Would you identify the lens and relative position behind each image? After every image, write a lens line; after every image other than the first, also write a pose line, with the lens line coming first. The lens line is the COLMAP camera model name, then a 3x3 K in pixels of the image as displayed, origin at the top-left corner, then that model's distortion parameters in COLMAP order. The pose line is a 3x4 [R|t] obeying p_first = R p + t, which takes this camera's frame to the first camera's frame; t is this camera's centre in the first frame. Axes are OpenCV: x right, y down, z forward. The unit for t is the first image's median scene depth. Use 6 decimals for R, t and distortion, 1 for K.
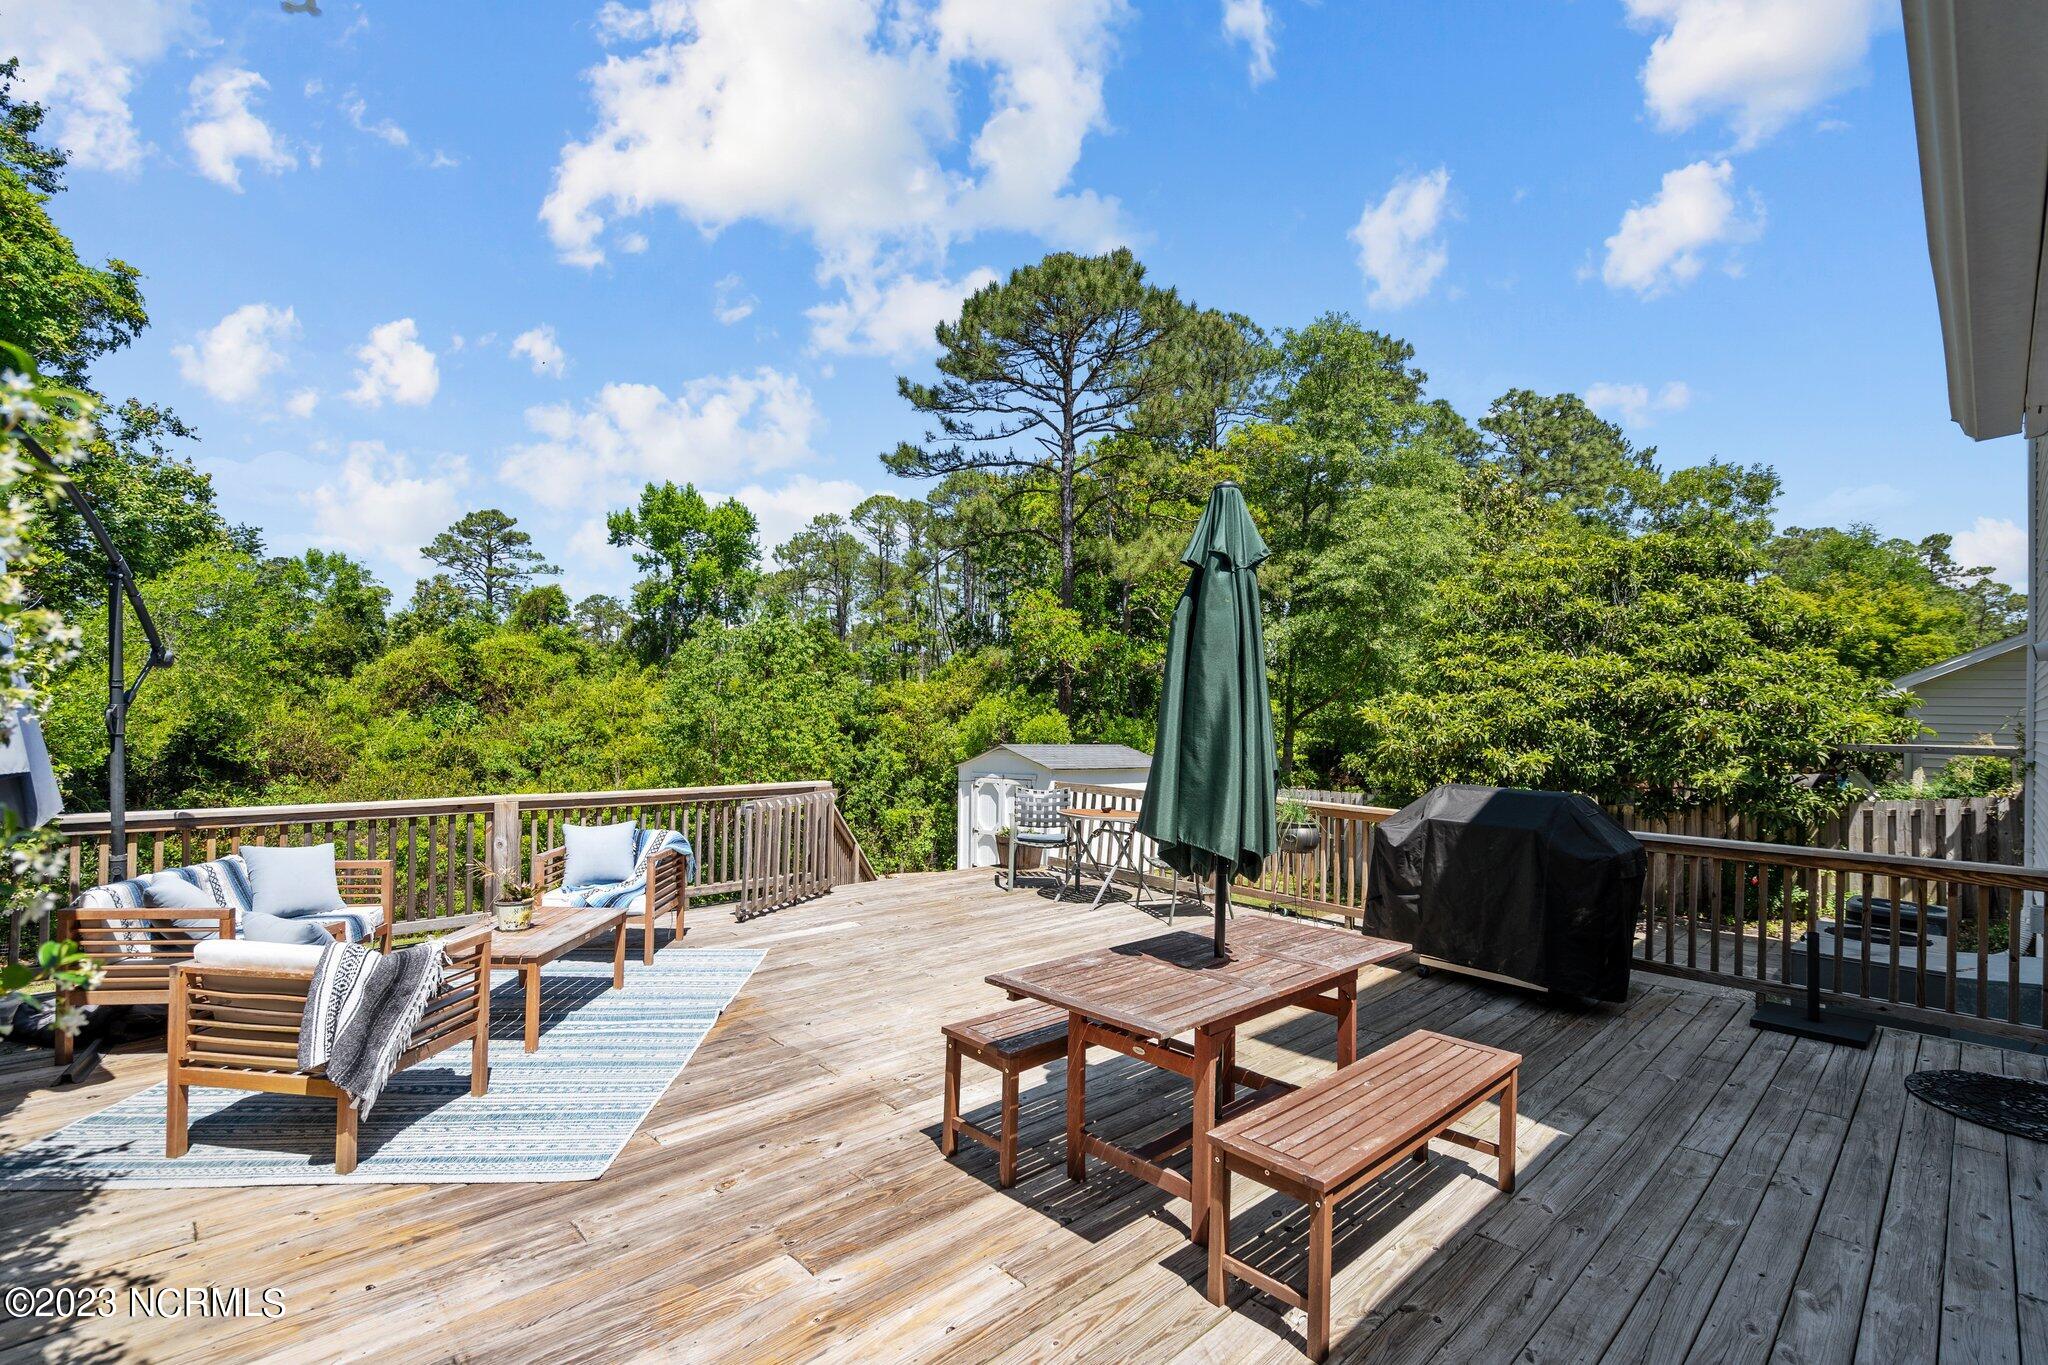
lens RADIAL K [[932.4, 0, 1008.8], [0, 932.4, 697.6], [0, 0, 1]] dist [-0.003538, 0.001250]
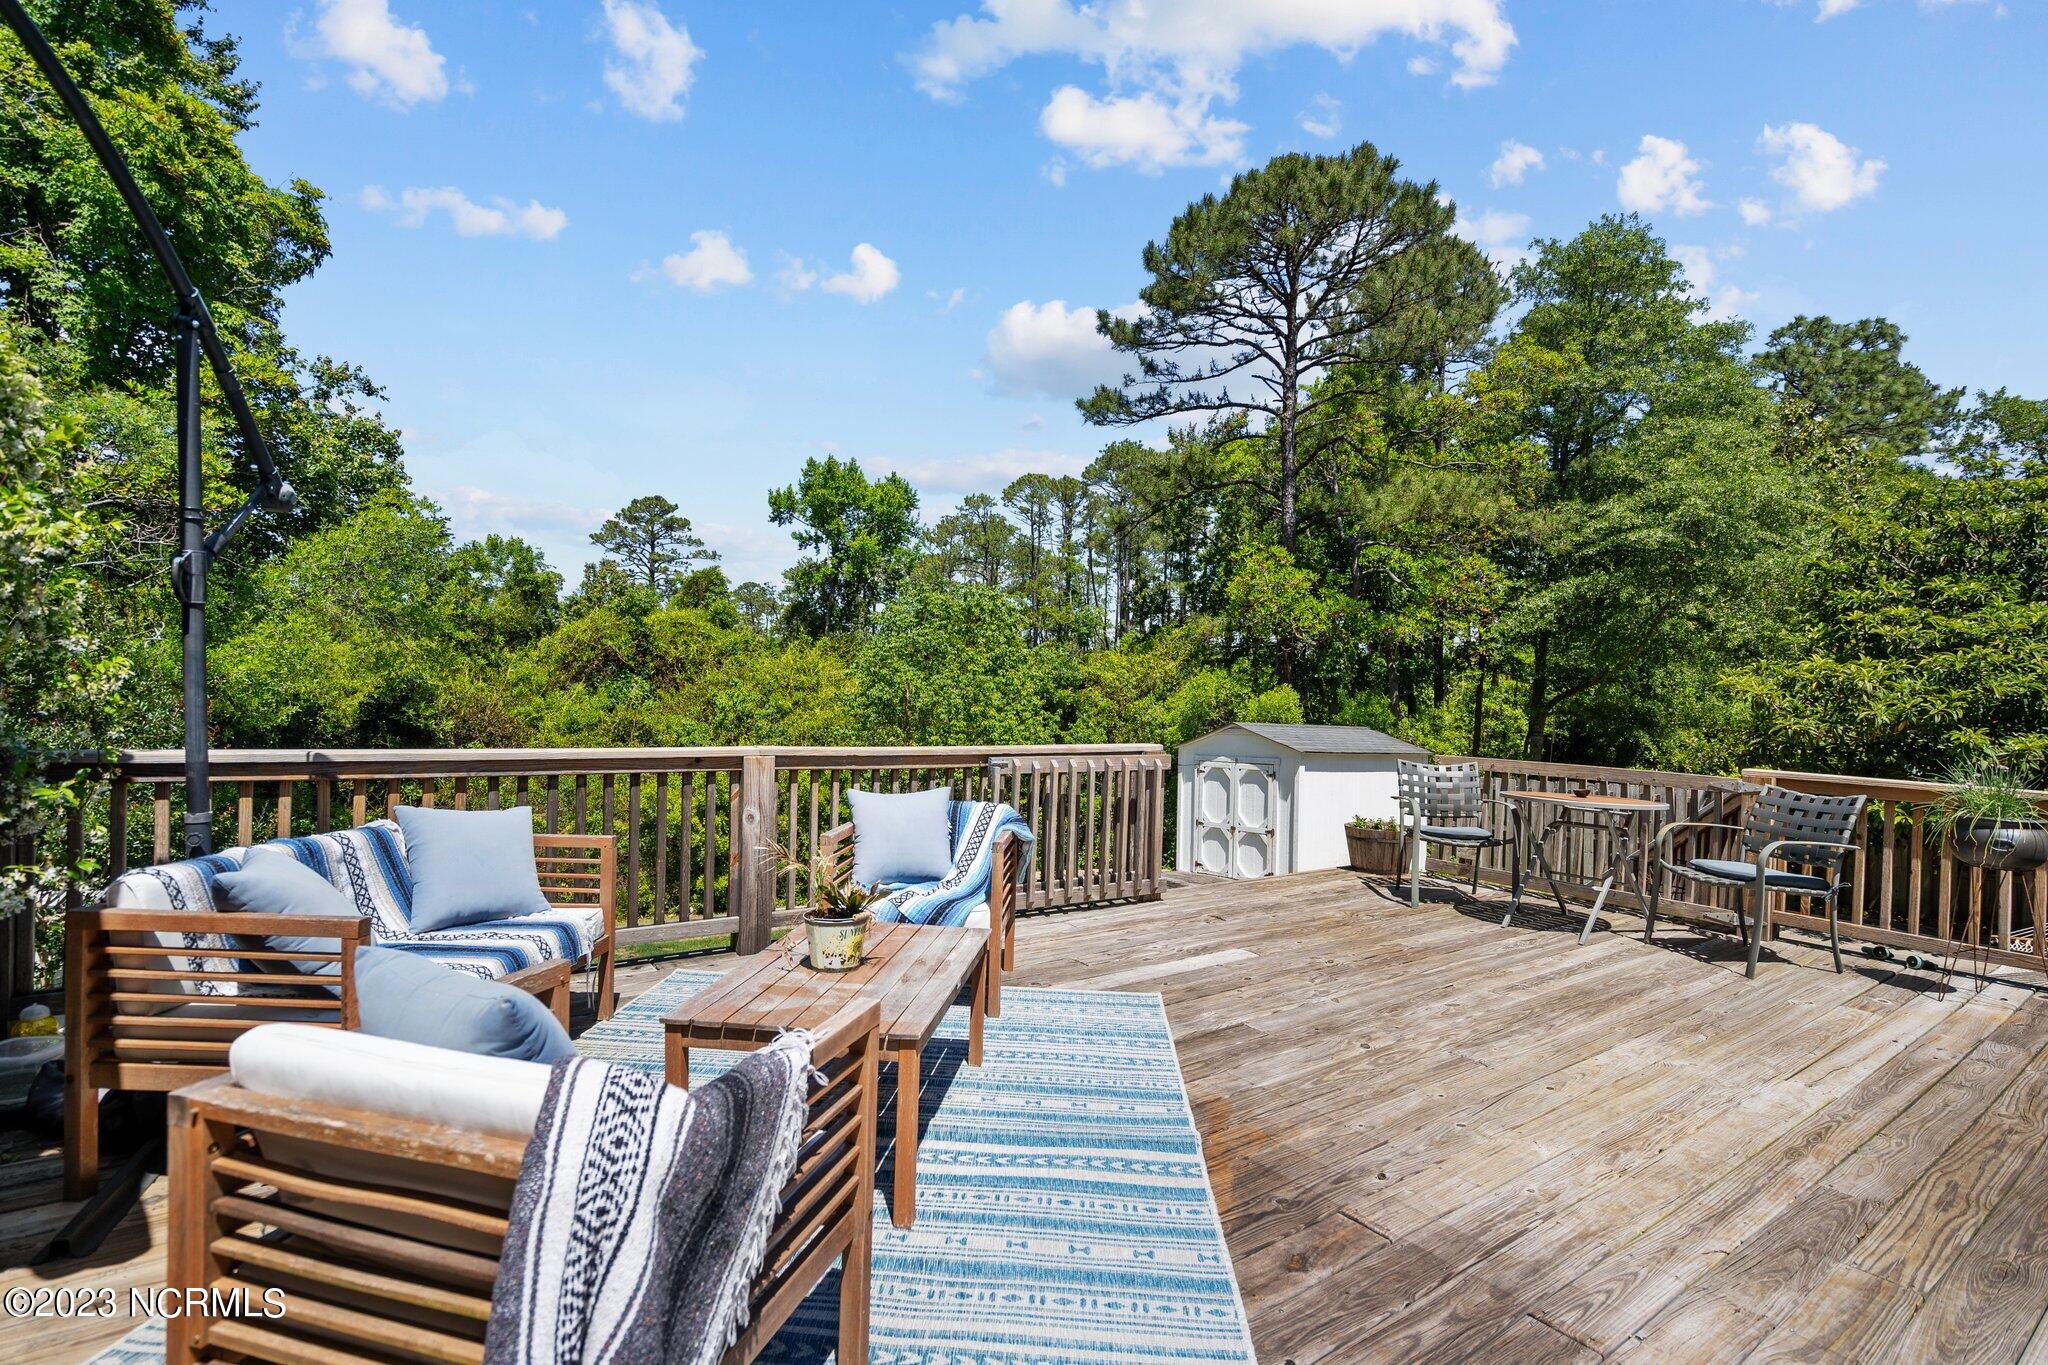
lens RADIAL K [[932.4, 0, 1009.7], [0, 932.4, 714.2], [0, 0, 1]] dist [-0.003538, 0.001250]
pose [[0.990566, 0.012865, -0.136432, -0.075860], [-0.009258, 0.999592, 0.027038, 0.017439], [0.136724, -0.025520, 0.990280, 0.099738]]
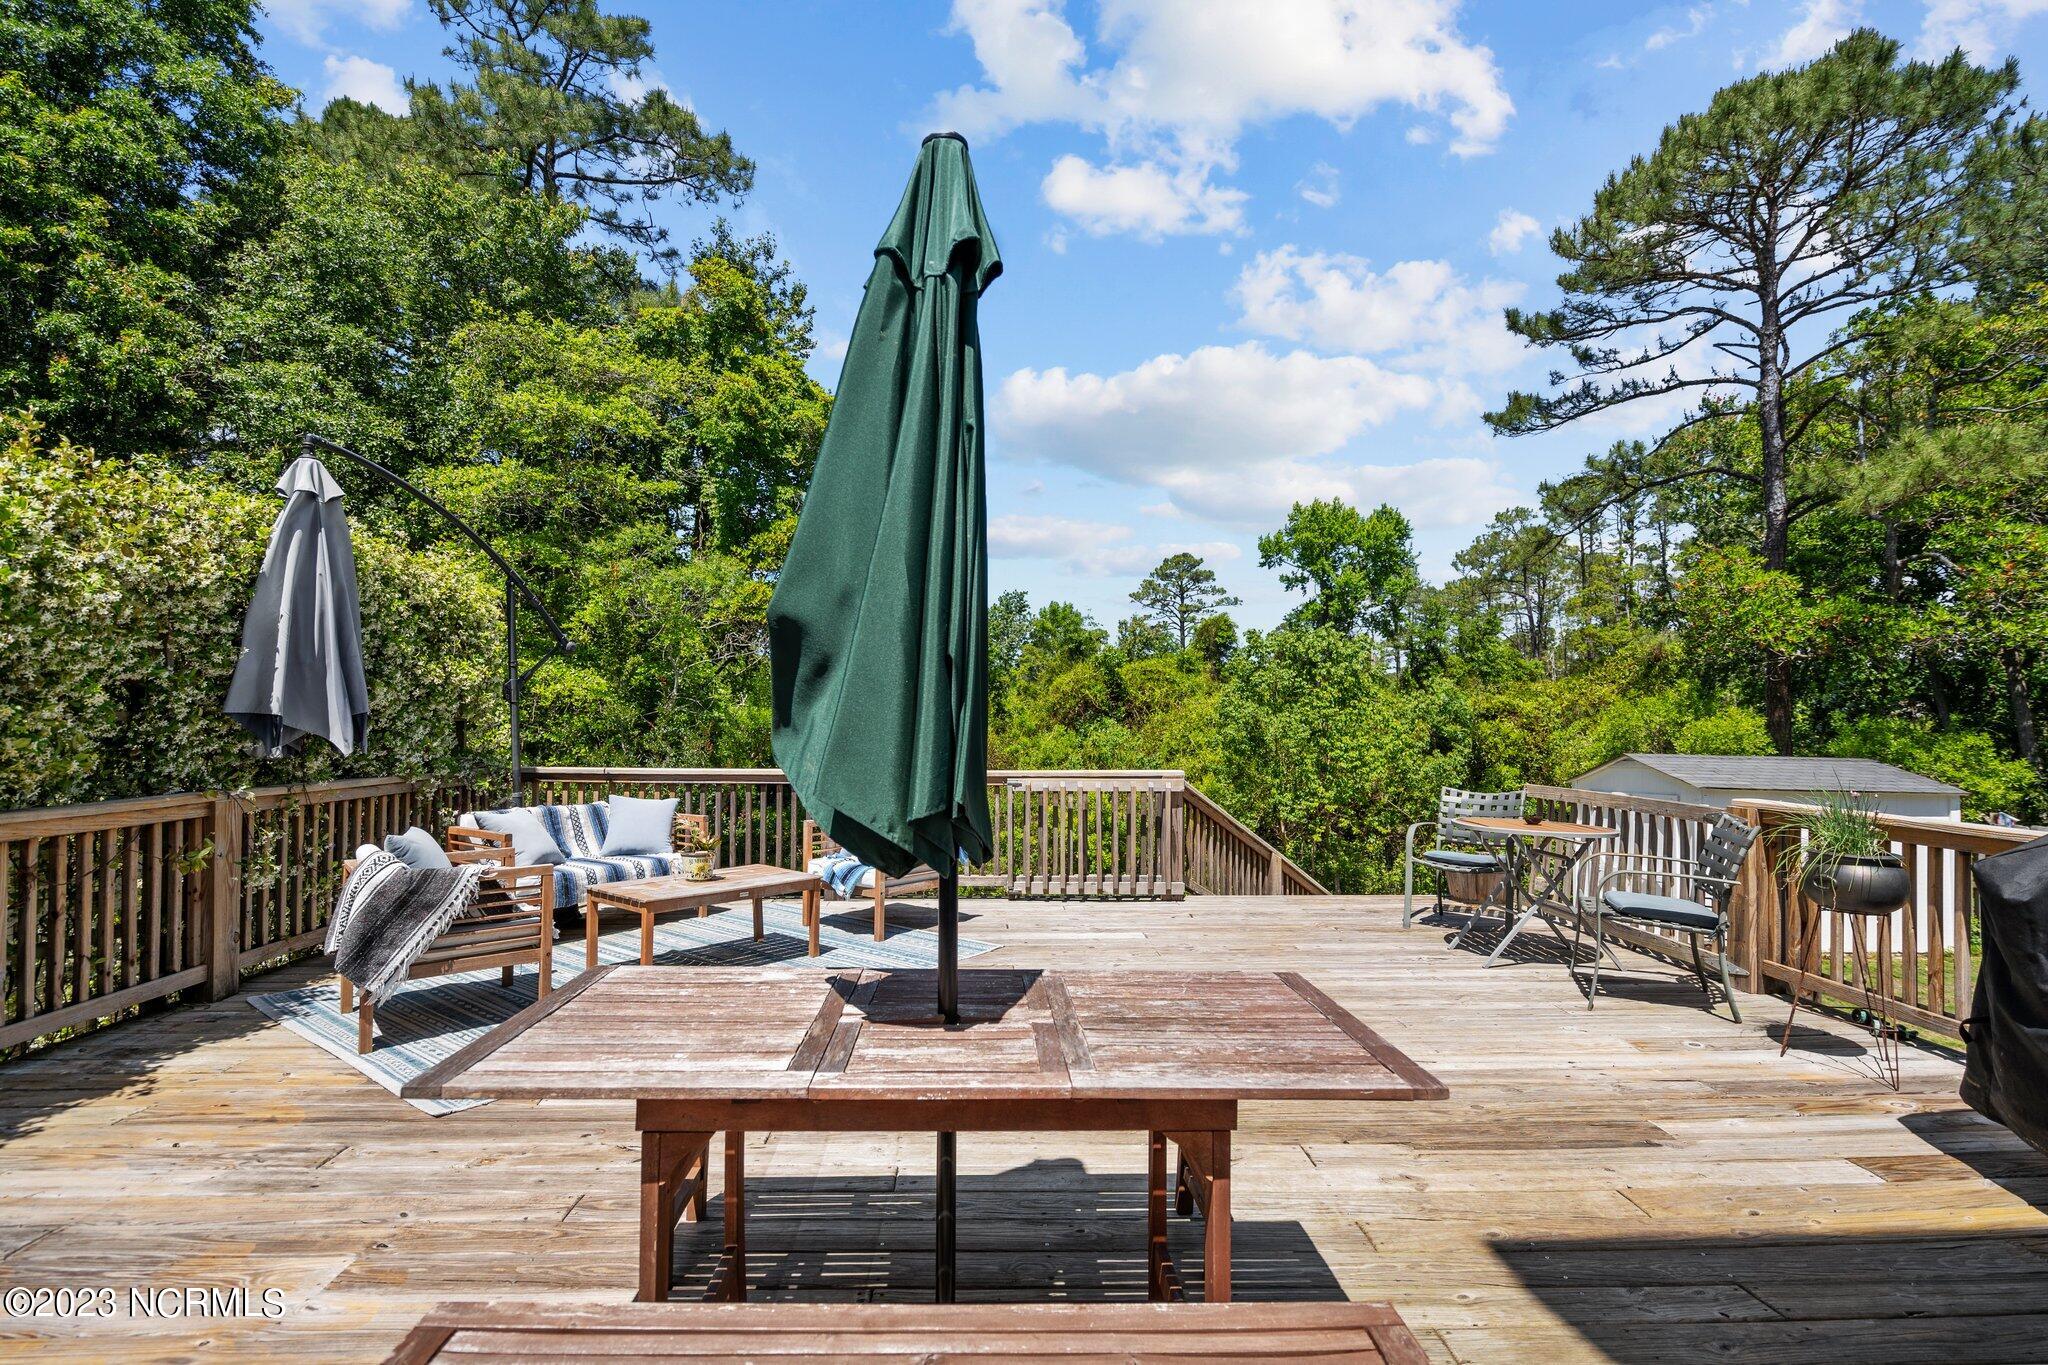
lens RADIAL K [[932.4, 0, 1032.4], [0, 932.4, 709.3], [0, 0, 1]] dist [-0.003538, 0.001250]
pose [[0.758517, -0.024595, -0.651189, 0.094059], [0.014795, 0.999680, -0.020524, 0.017673], [0.651486, 0.005933, 0.758638, 0.094820]]
